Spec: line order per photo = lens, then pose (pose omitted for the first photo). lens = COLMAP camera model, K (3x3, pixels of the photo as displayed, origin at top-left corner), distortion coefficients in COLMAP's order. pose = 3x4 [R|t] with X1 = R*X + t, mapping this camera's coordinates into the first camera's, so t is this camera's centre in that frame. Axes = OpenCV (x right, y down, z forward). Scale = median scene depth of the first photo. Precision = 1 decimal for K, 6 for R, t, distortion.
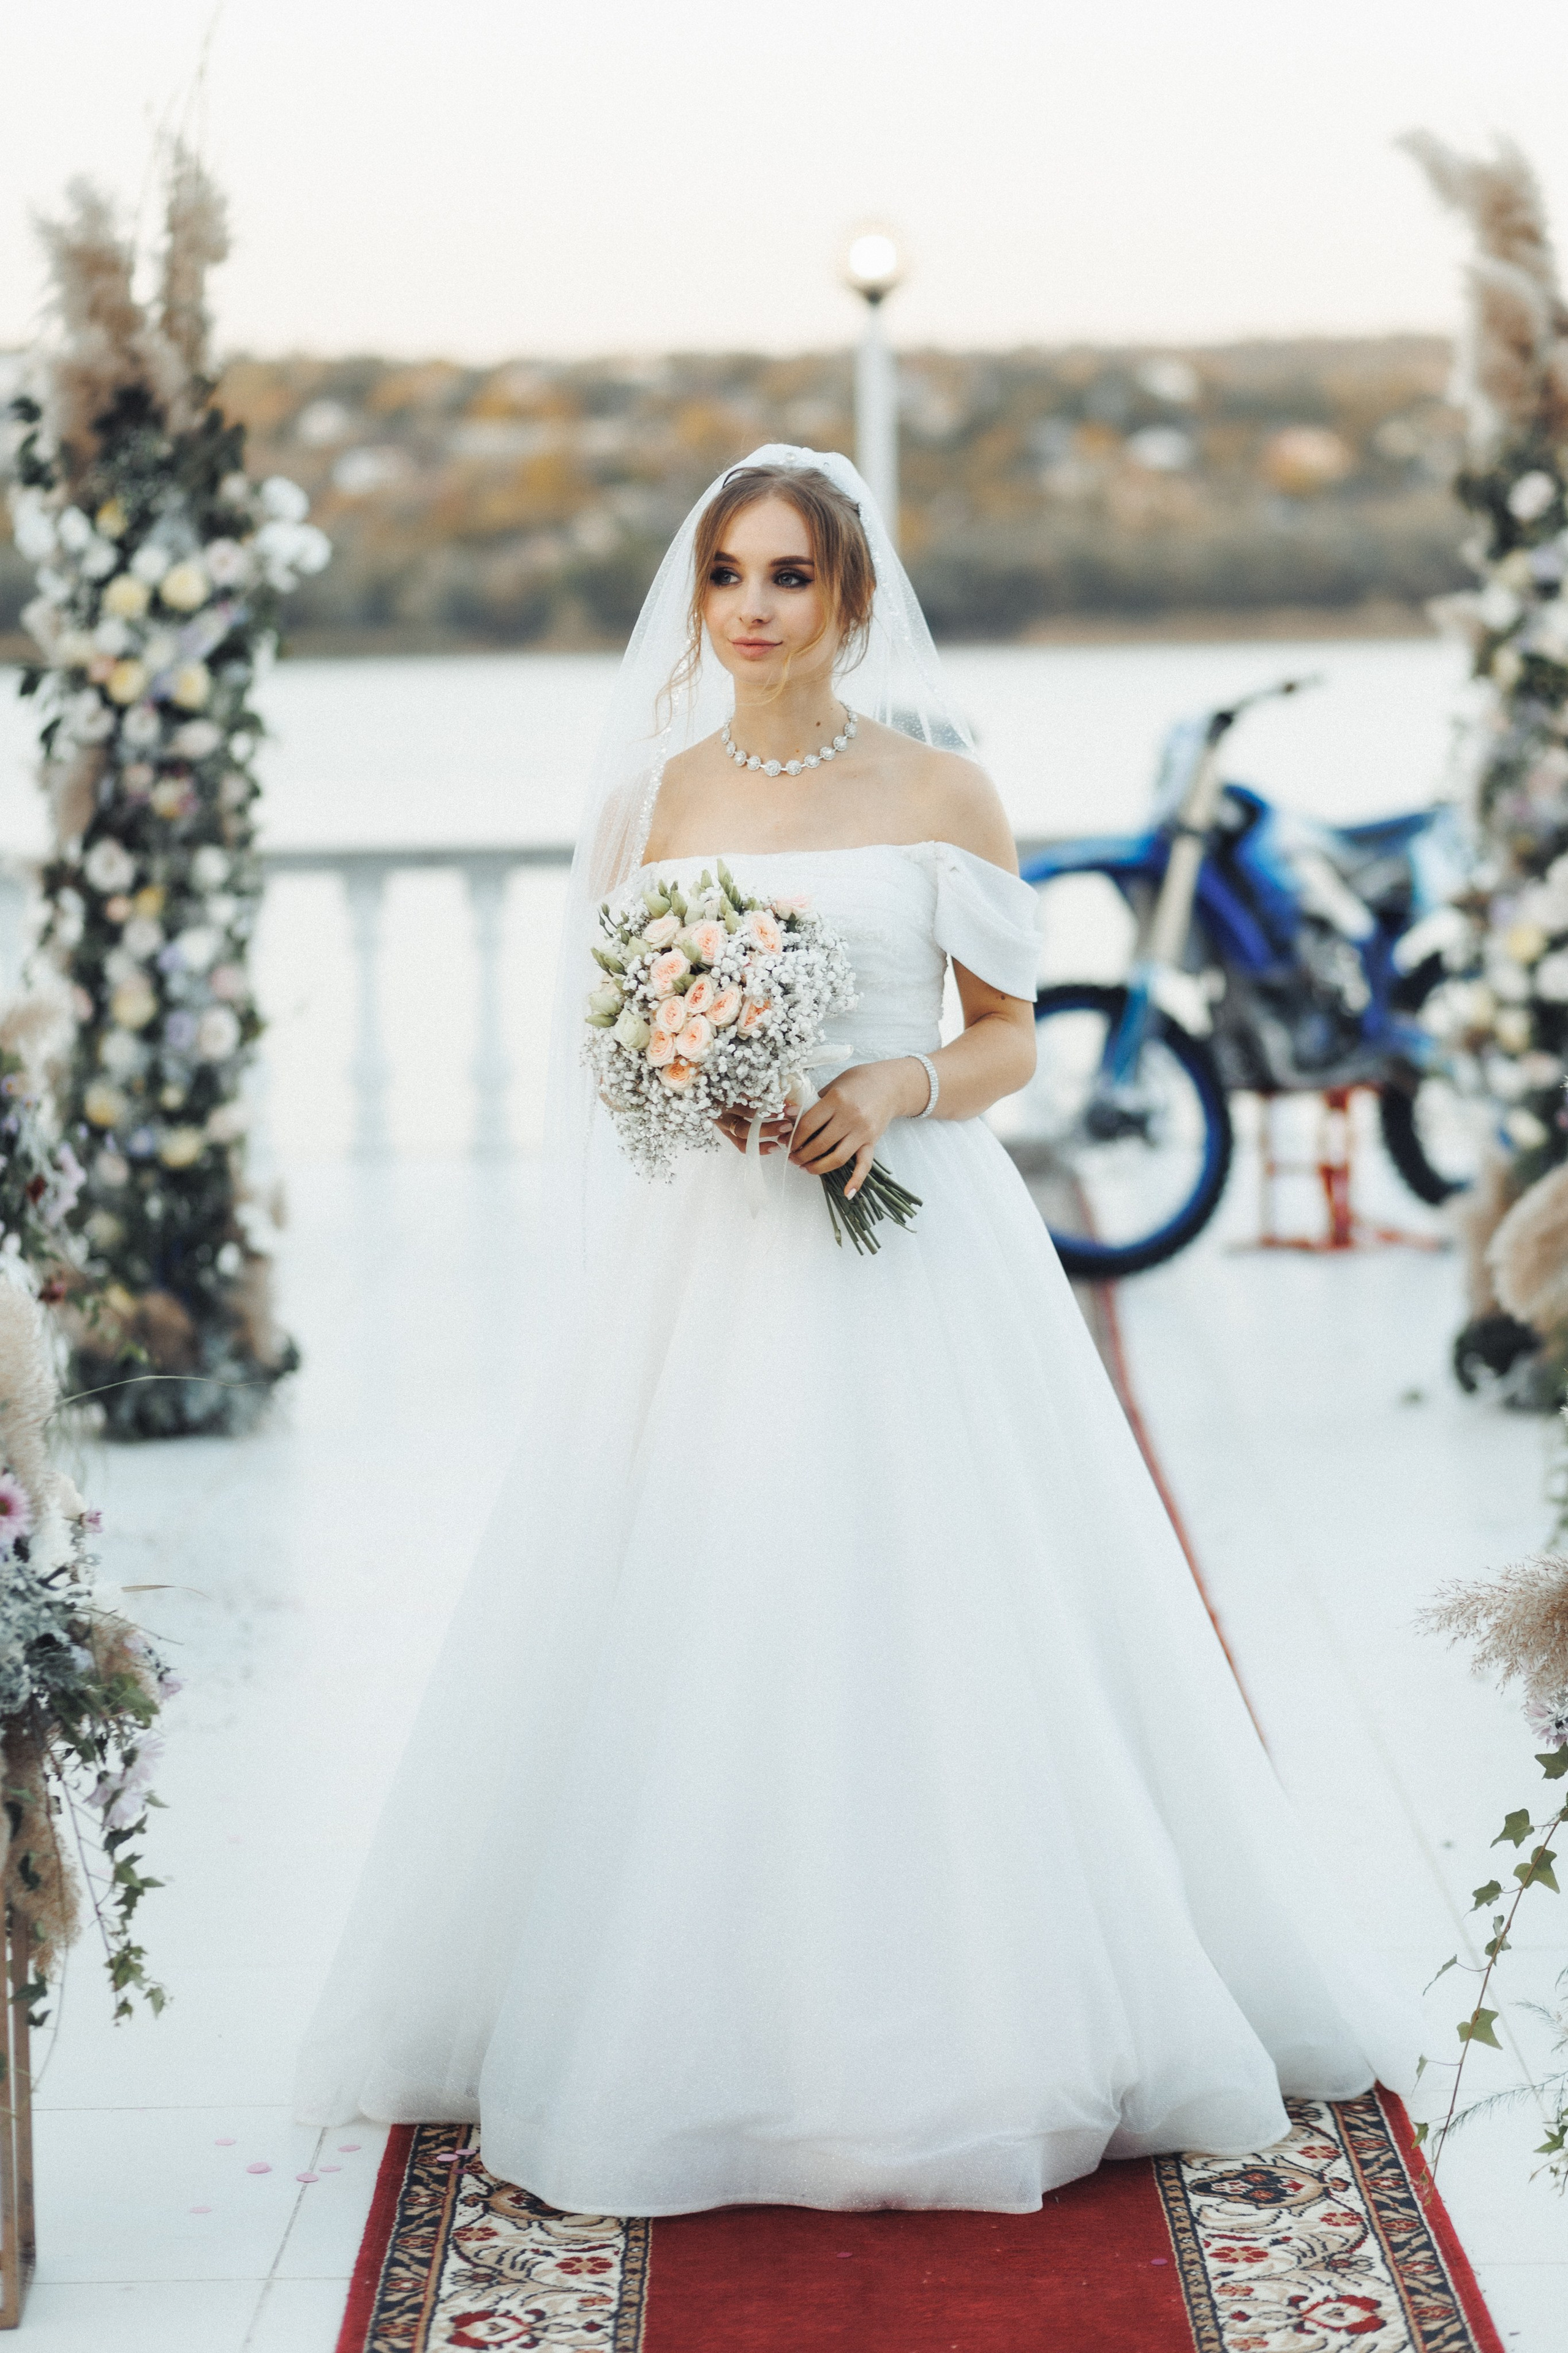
lens RADIAL K [[5548.3, 0, 794.3], [0, 5548.3, 1177.2], [0, 0, 1]] dist [0.026338, -0.268825]
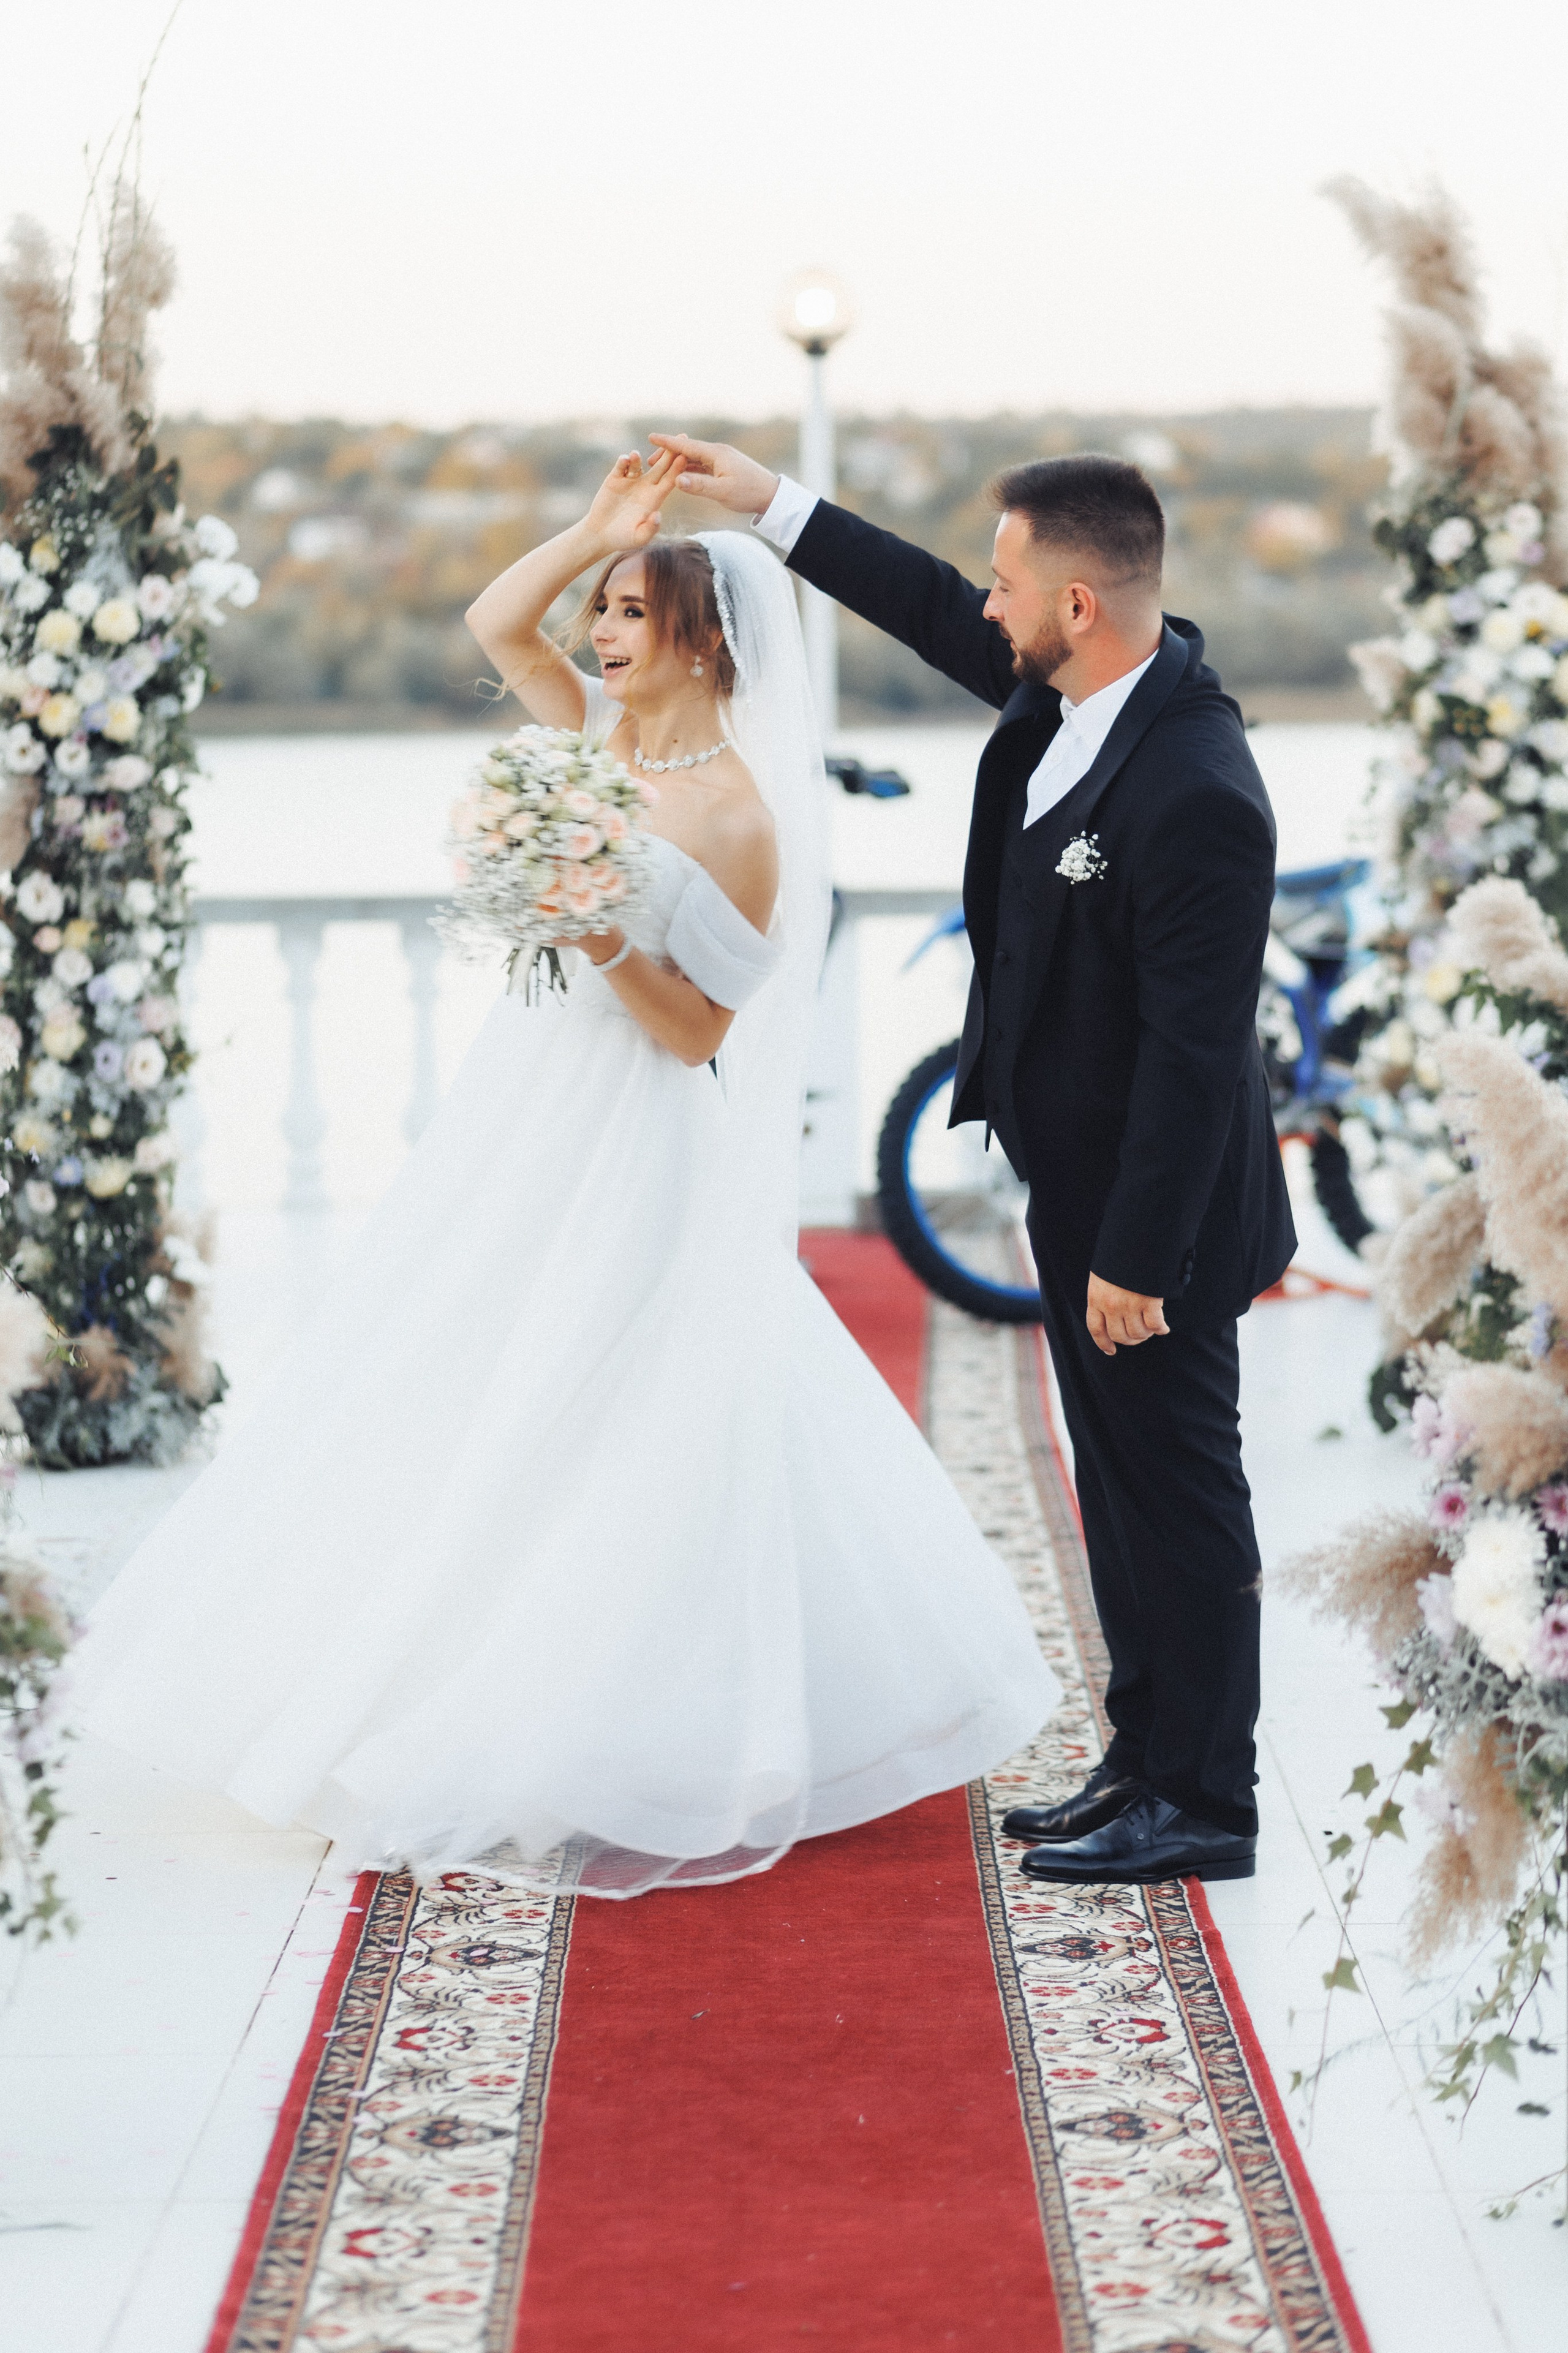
lens RADIAL K [[5756.8, 0, 788.2], [0, 5756.8, 1179.6], [0, 0, 1]] dist [0.004661, -0.240331]
pose [[0.999971, 0.005804, 0.004908, 0.007780], [-0.005722, 0.999848, -0.016470, 0.011590], [-0.005003, 0.016441, 0.999852, -0.045585]]
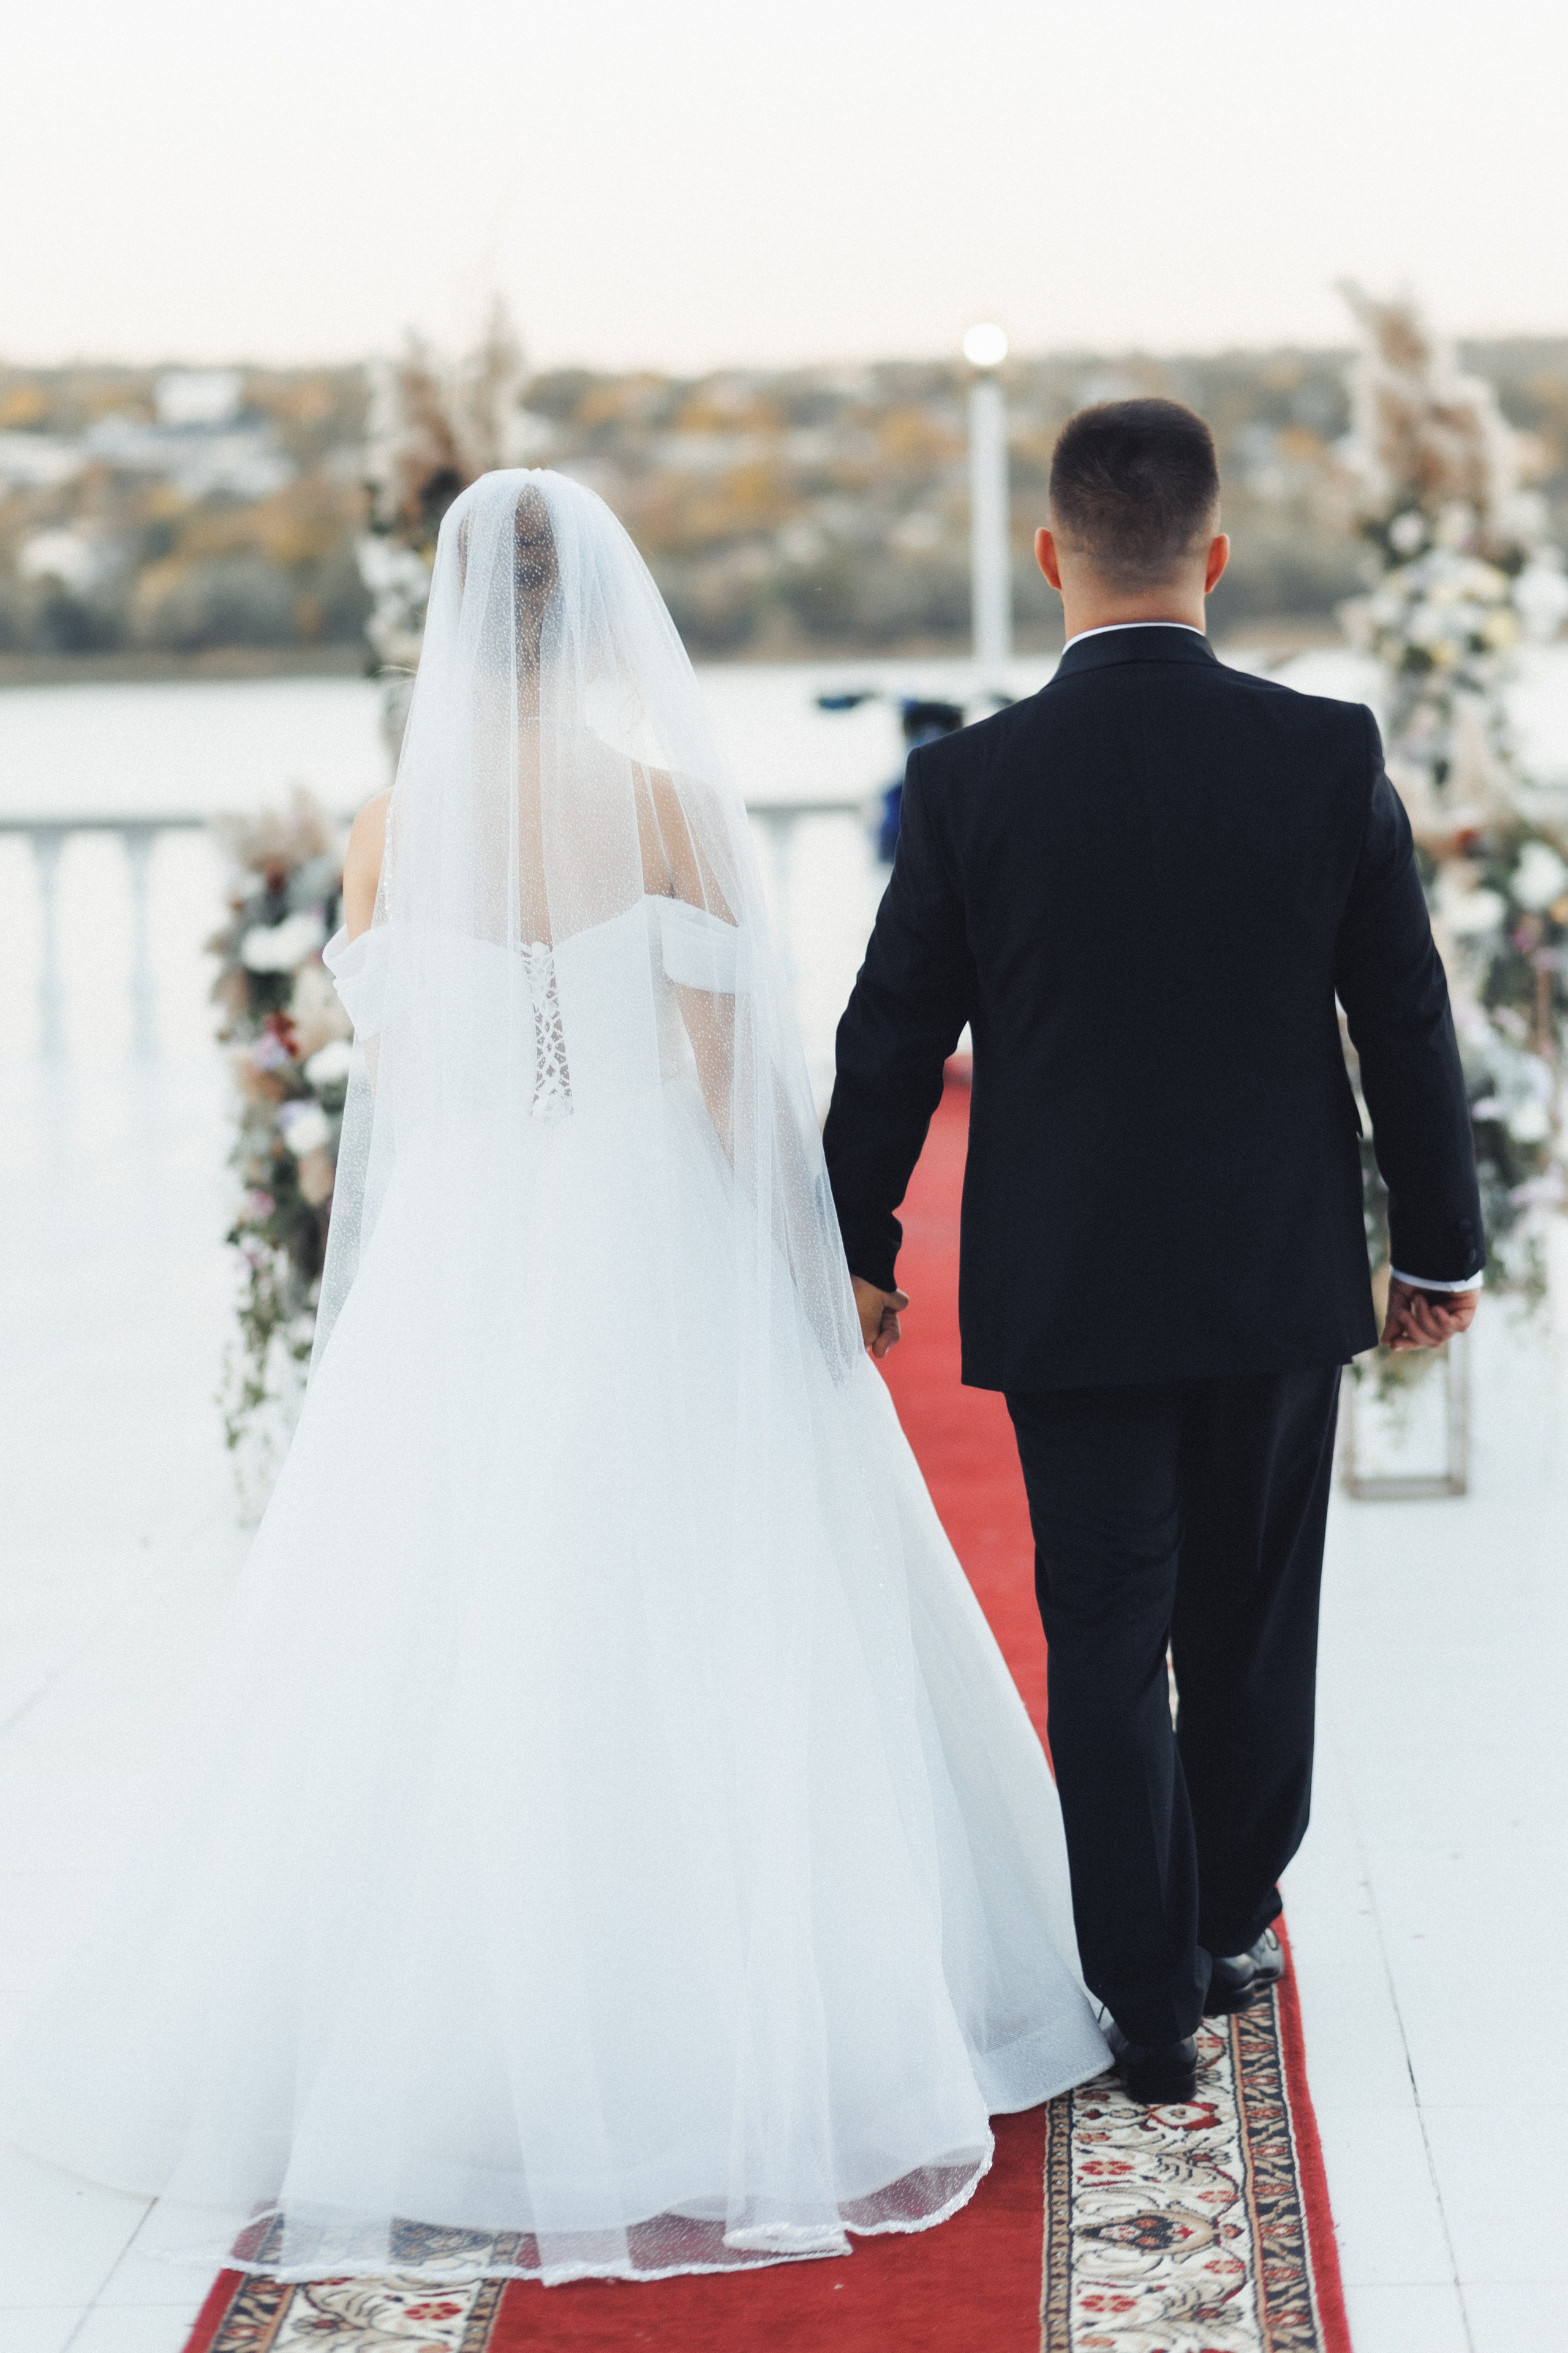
lens RADIAL K [[5756.8, 0, 788.2], [0, 5756.8, 1179.6], [0, 0, 1]] dist [0.004661, -0.240331]
pose [[0.999197, -0.007243, -0.039400, 0.029211], [0.007063, 0.999964, -0.004719, 0.051985], [0.039433, 0.004437, 0.999212, -0.506540]]
